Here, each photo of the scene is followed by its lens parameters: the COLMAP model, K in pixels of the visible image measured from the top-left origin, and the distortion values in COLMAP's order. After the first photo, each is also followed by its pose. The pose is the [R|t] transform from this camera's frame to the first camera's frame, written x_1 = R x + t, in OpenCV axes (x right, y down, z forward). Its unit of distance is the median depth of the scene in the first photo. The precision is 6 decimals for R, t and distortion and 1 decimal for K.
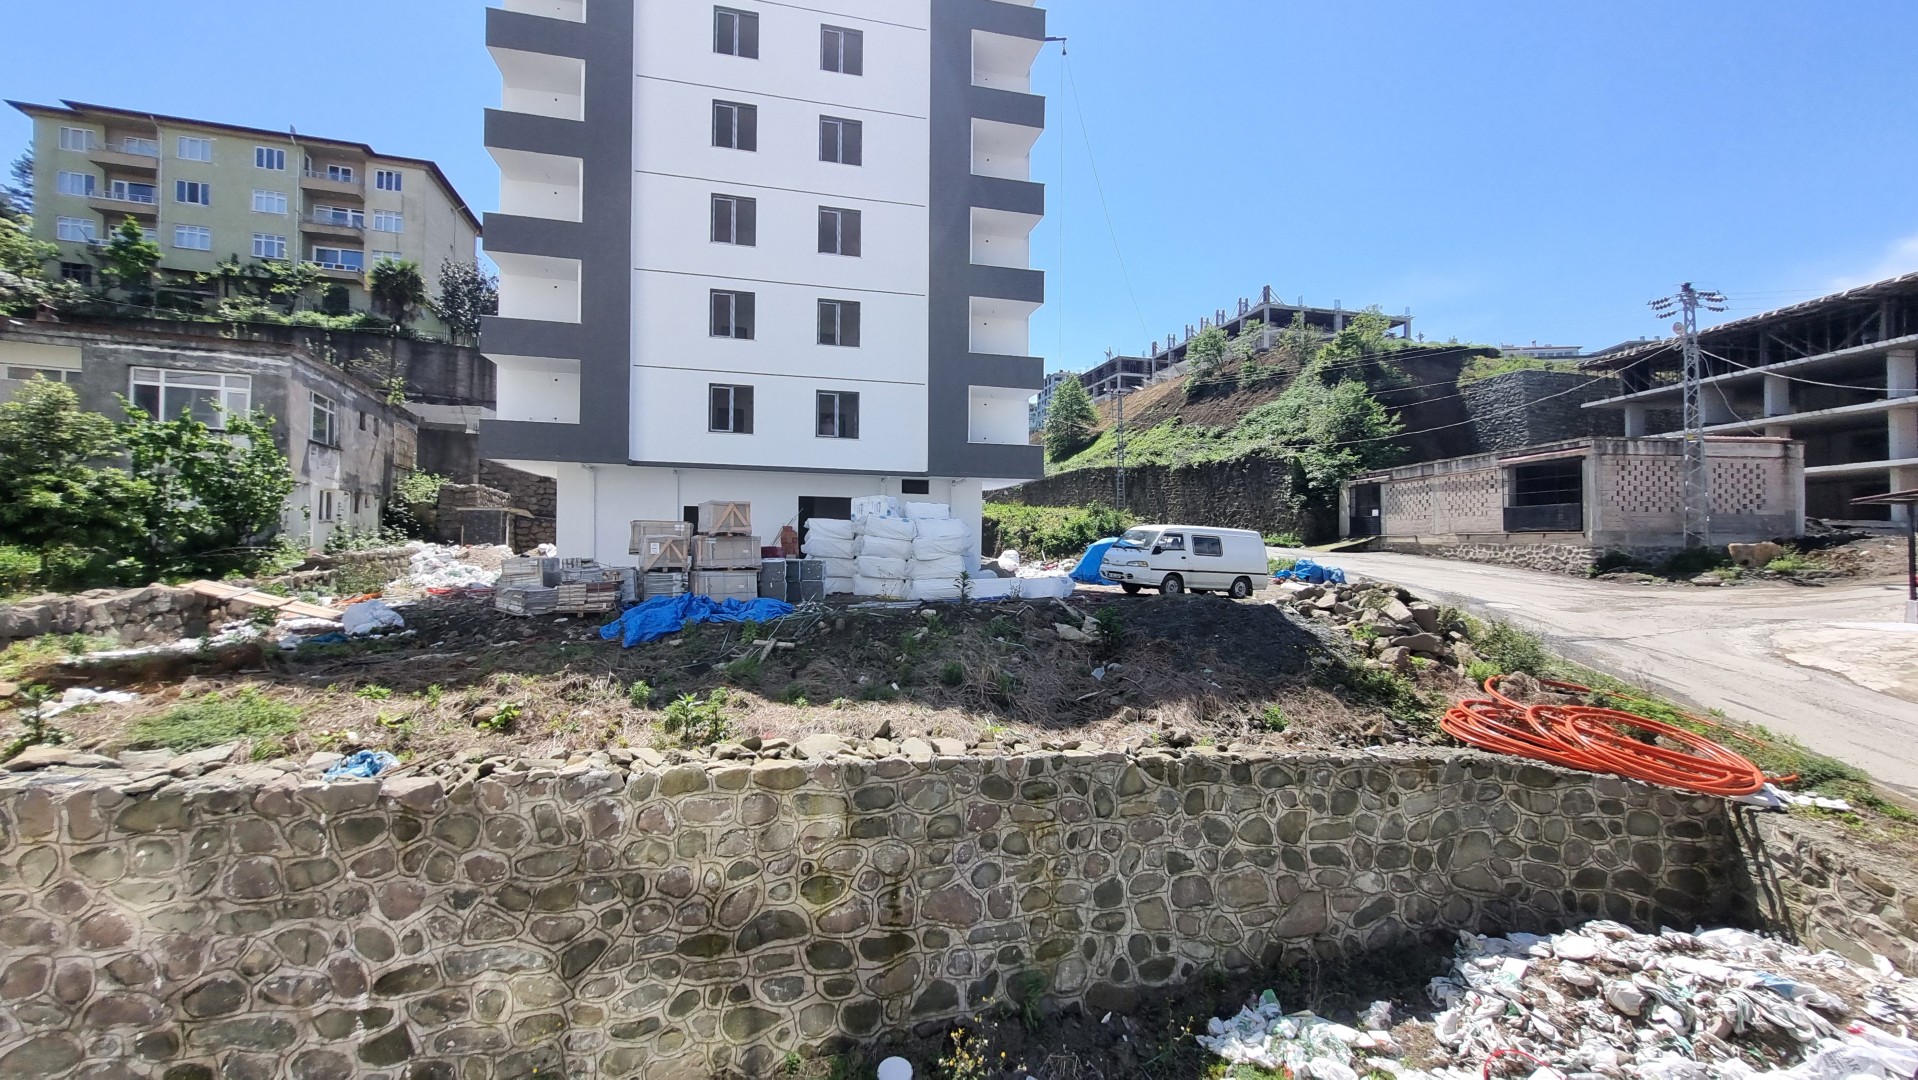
lens RADIAL K [[753.3, 0, 927.9], [0, 753.3, 534.0], [0, 0, 1]] dist [-0.000617, -0.000140]
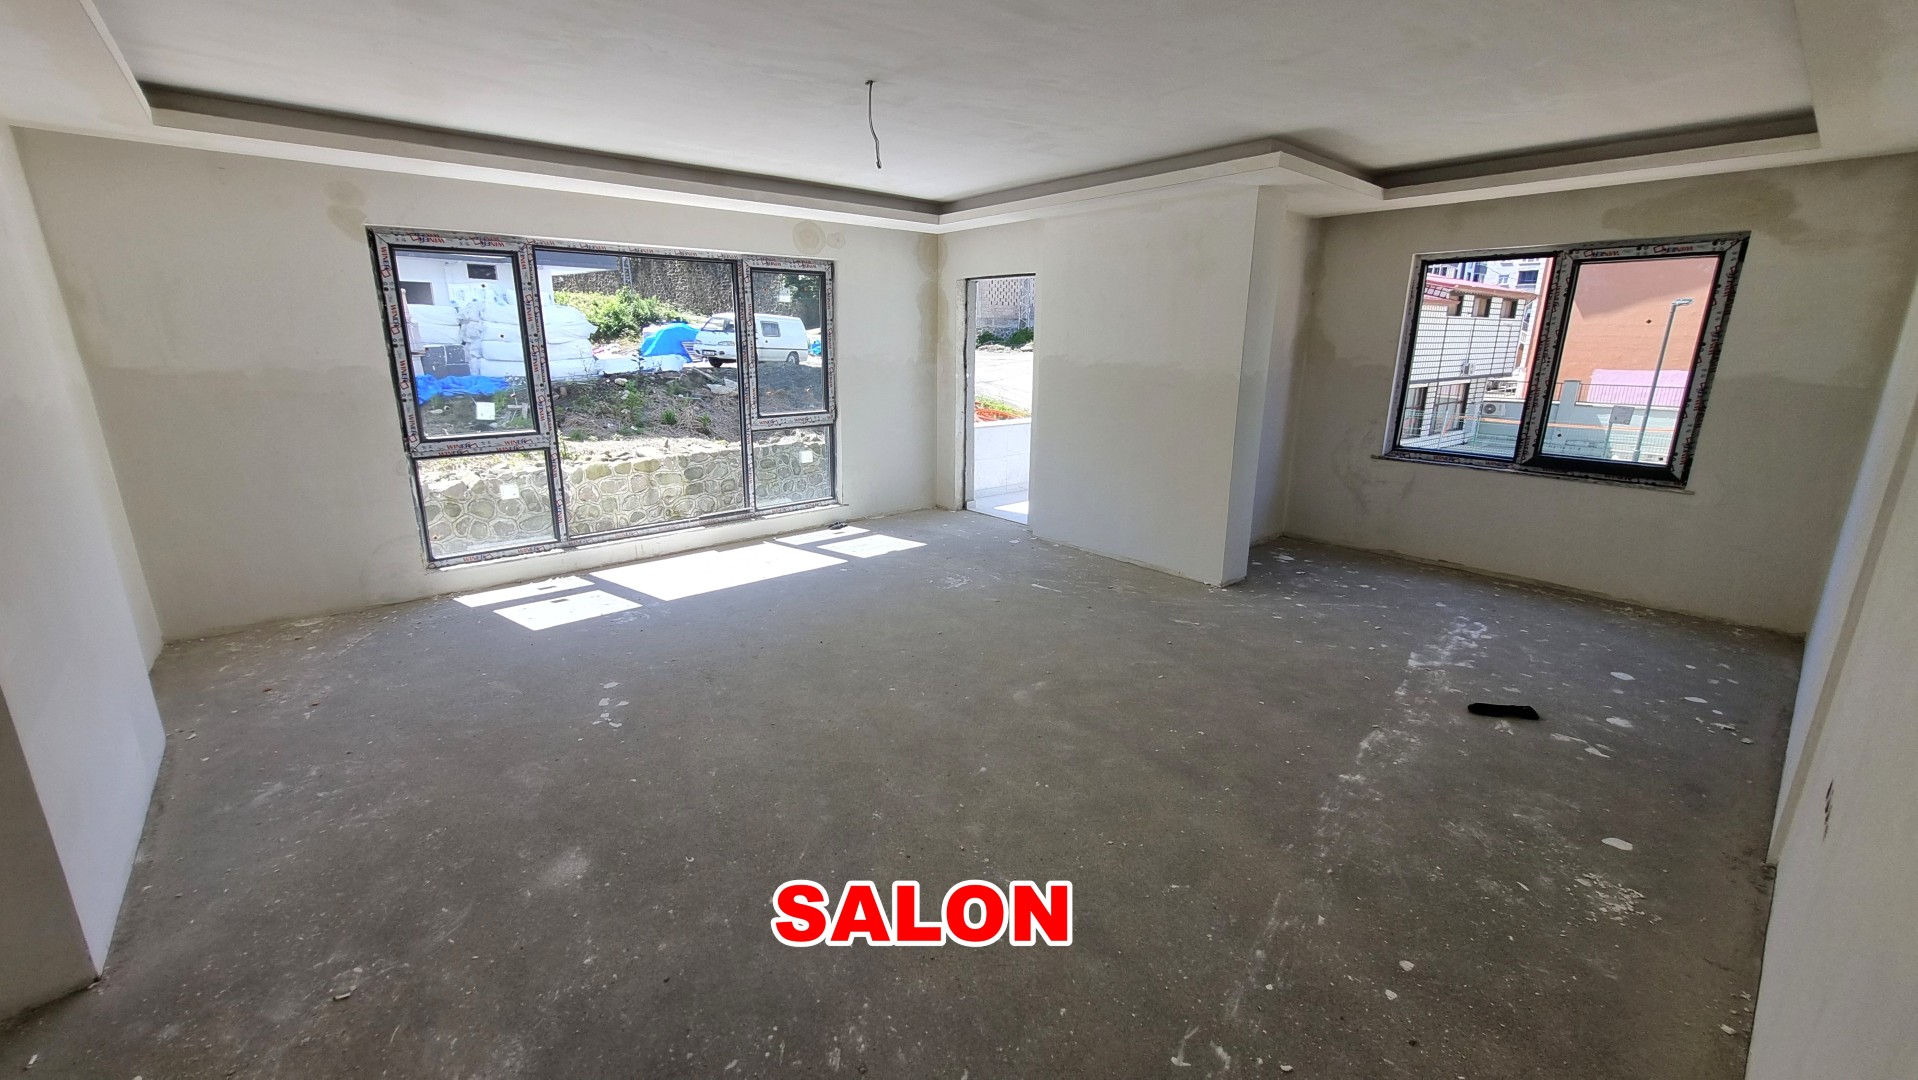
lens RADIAL K [[753.3, 0, 927.9], [0, 753.3, 534.0], [0, 0, 1]] dist [-0.000617, -0.000140]
pose [[0.781975, -0.171001, 0.599395, -0.468163], [0.000521, 0.961811, 0.273715, -0.000753], [-0.623310, -0.213726, 0.752201, -0.464257]]
